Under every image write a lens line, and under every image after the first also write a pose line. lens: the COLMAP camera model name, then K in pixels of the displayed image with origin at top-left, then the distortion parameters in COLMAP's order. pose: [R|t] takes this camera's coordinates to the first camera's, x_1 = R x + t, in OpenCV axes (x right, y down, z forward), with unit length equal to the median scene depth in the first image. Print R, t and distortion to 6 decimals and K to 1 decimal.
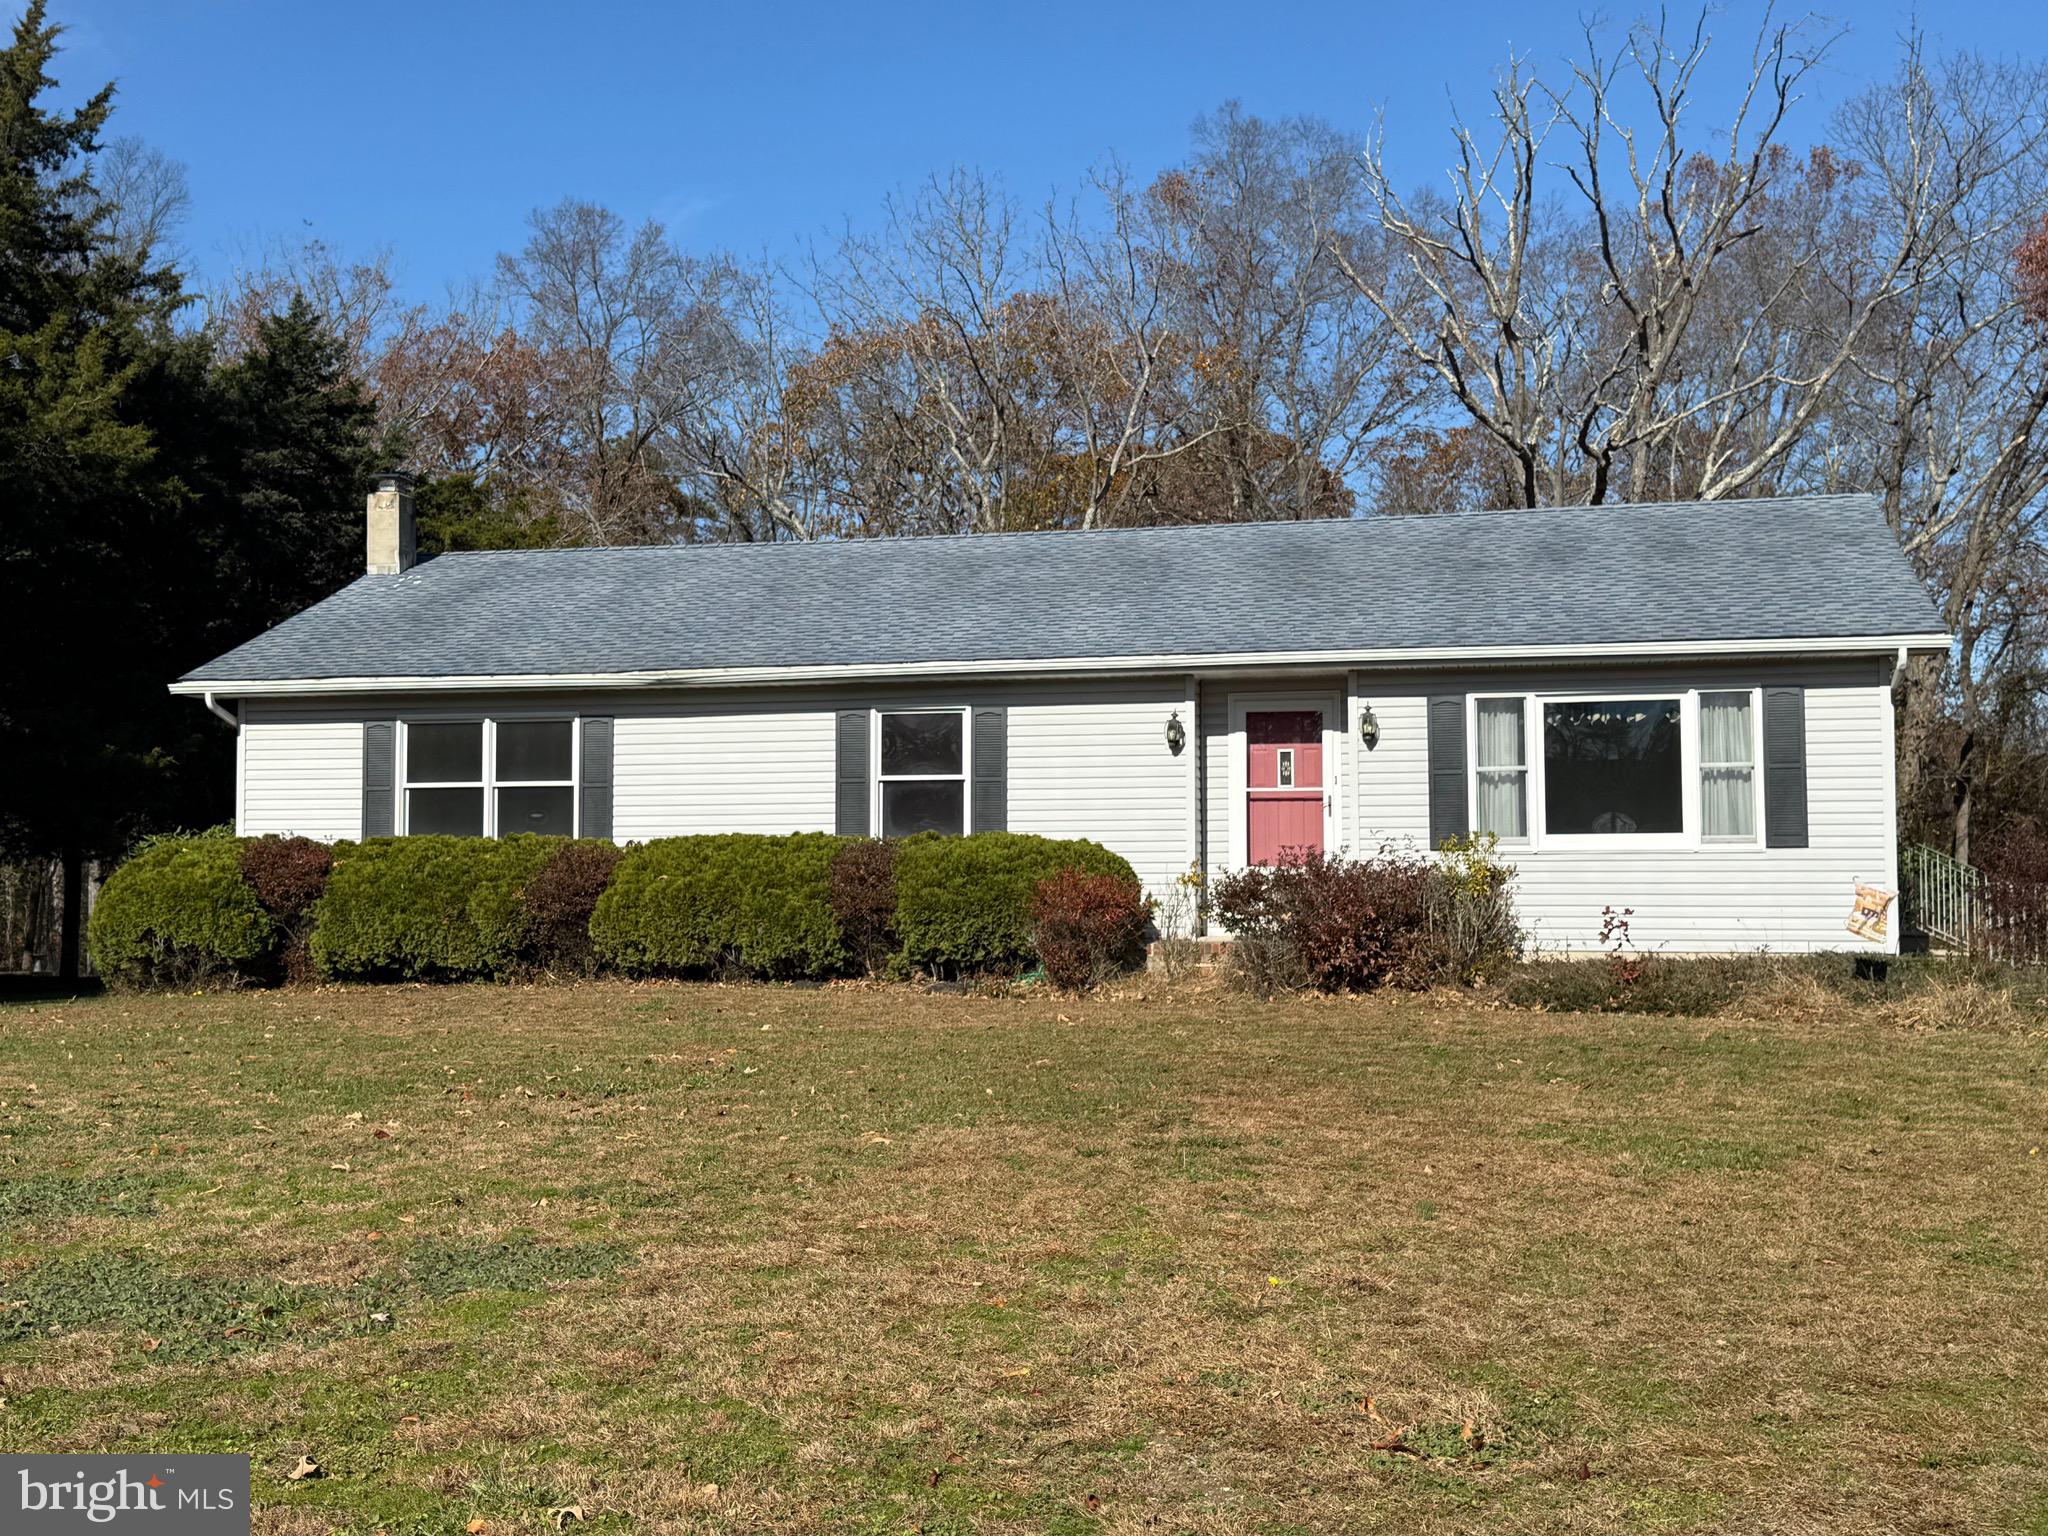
lens RADIAL K [[2268.3, 0, 1033.2], [0, 2268.3, 775.7], [0, 0, 1]] dist [0.063840, 0.000000]
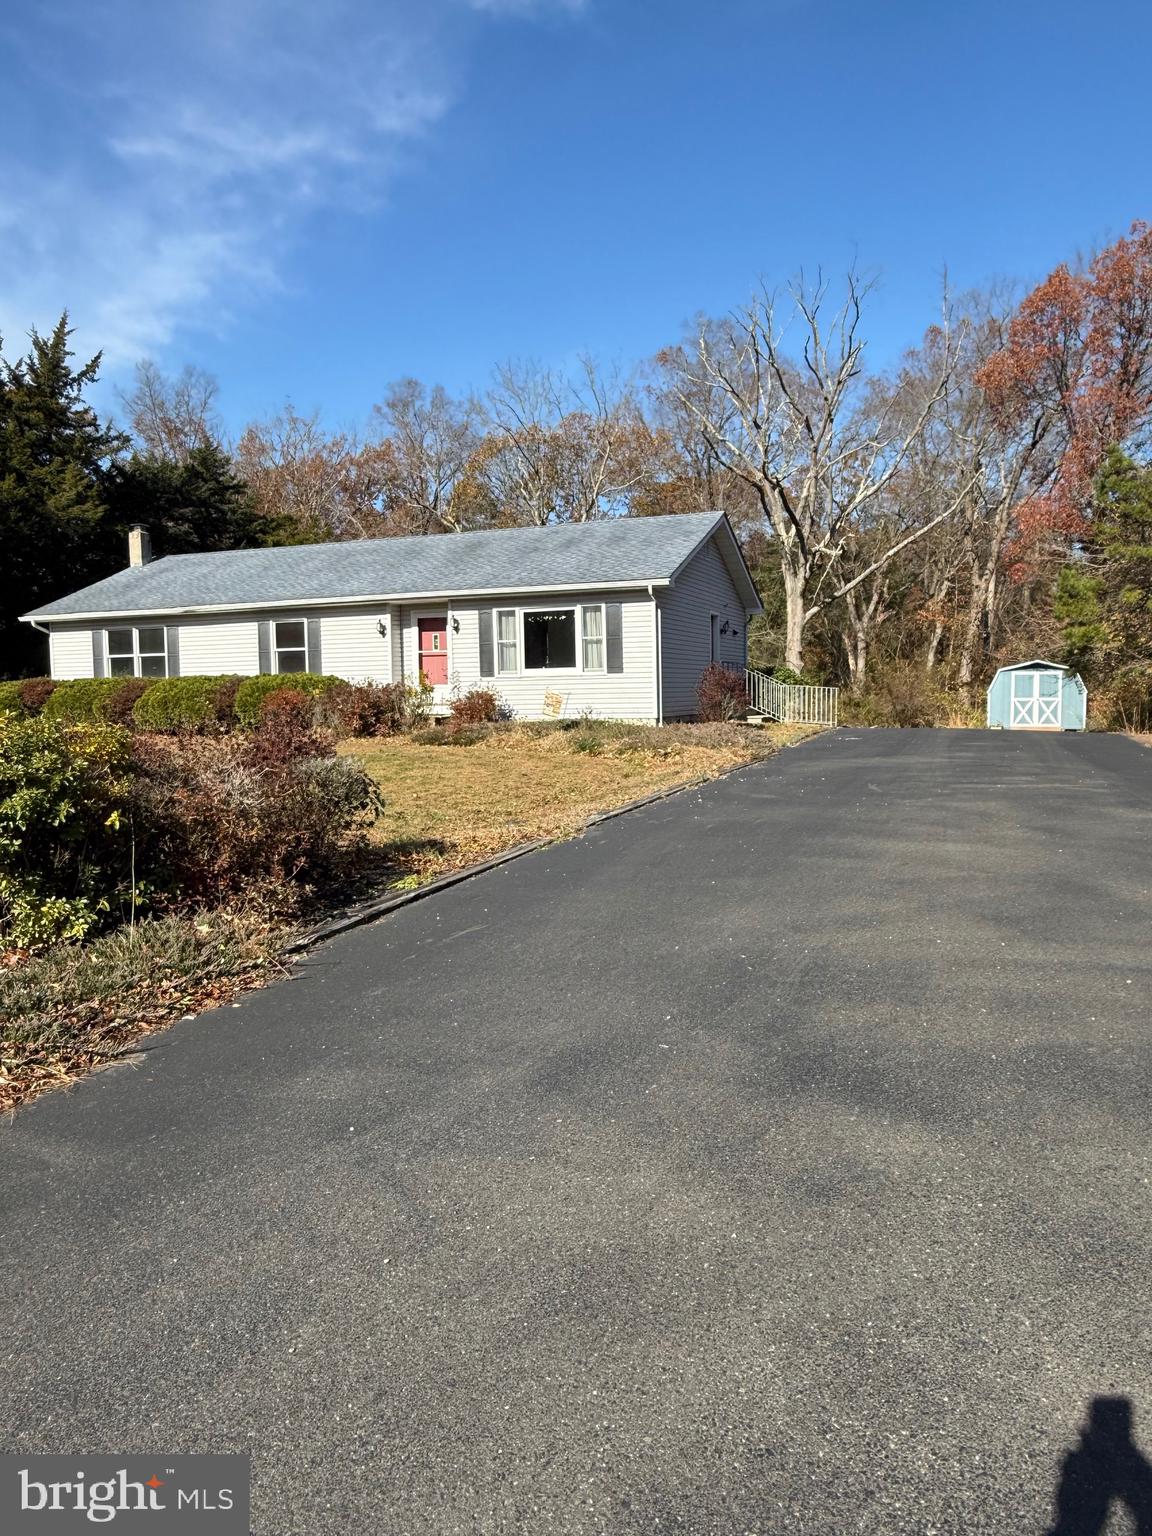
lens RADIAL K [[1067.6, 0, 583.5], [0, 1067.6, 767.8], [0, 0, 1]] dist [-0.004009, 0.003559]
pose [[0.990134, -0.005484, -0.140017, 0.429638], [0.022418, 0.992562, 0.119658, -0.003171], [0.138319, -0.121616, 0.982892, -0.074675]]
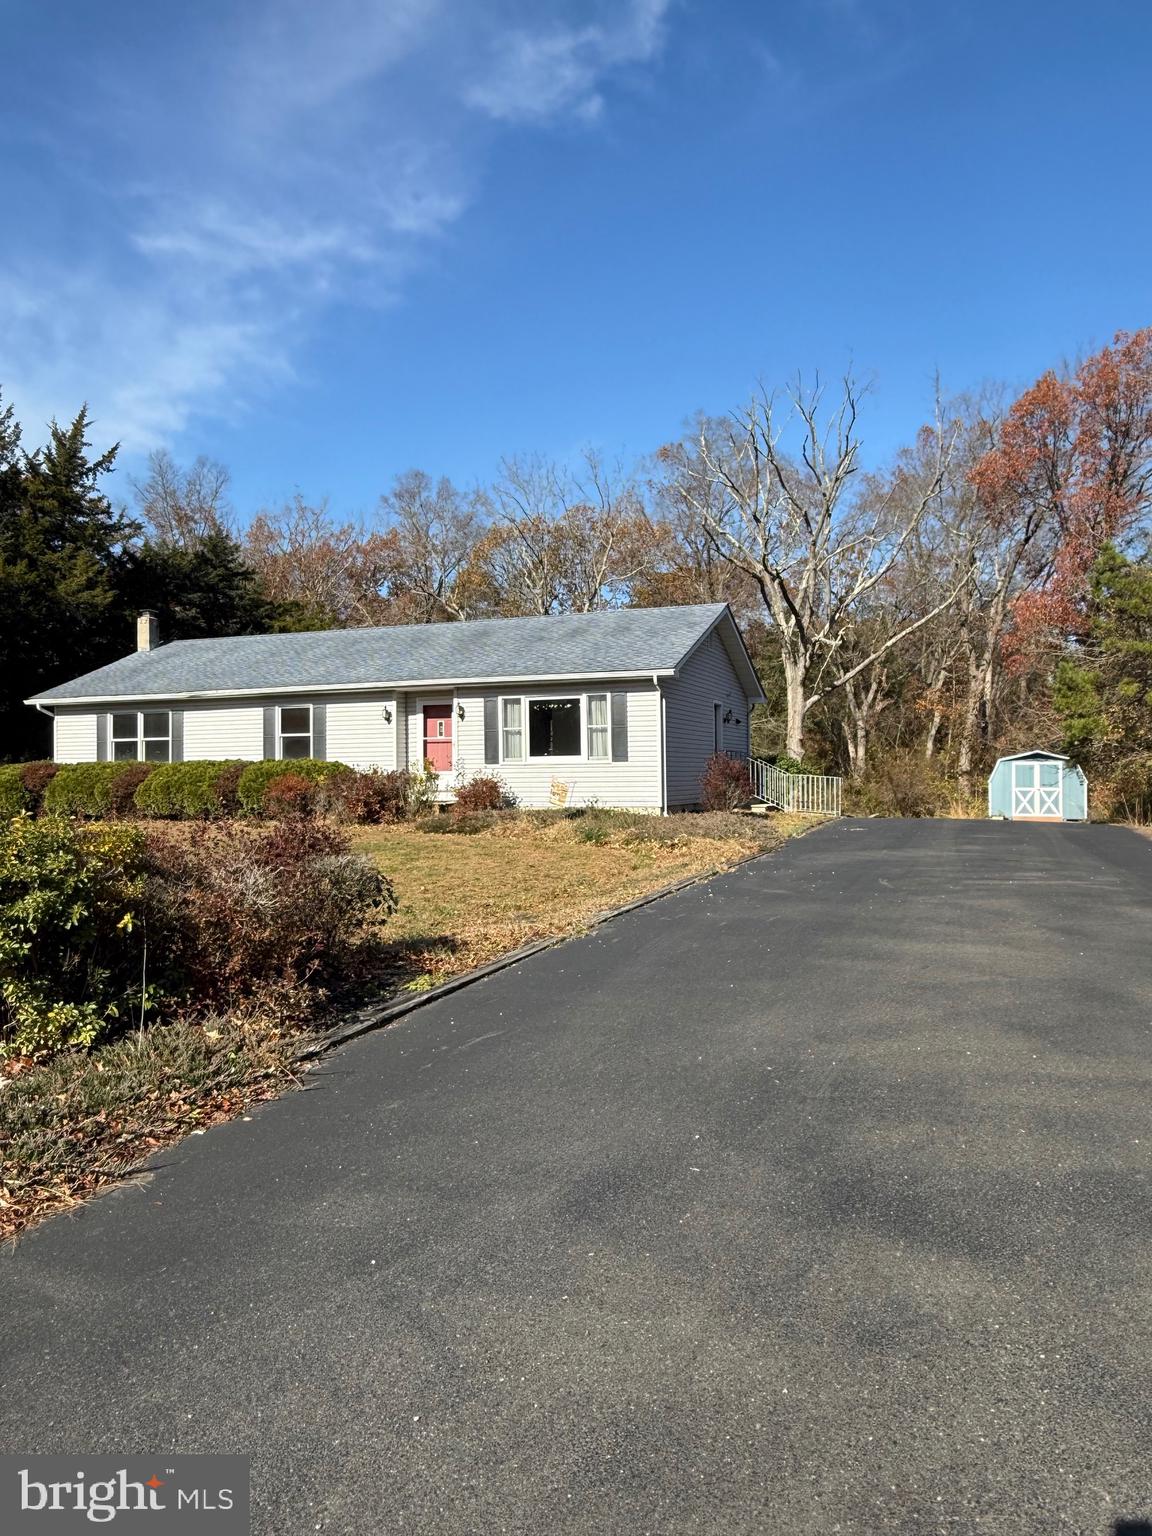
lens RADIAL K [[1067.6, 0, 591.5], [0, 1067.6, 760.1], [0, 0, 1]] dist [-0.004009, 0.003559]
pose [[0.991319, -0.009661, -0.131121, 0.424278], [0.014319, 0.999298, 0.034630, -0.007450], [0.130694, -0.036206, 0.990761, -0.073188]]
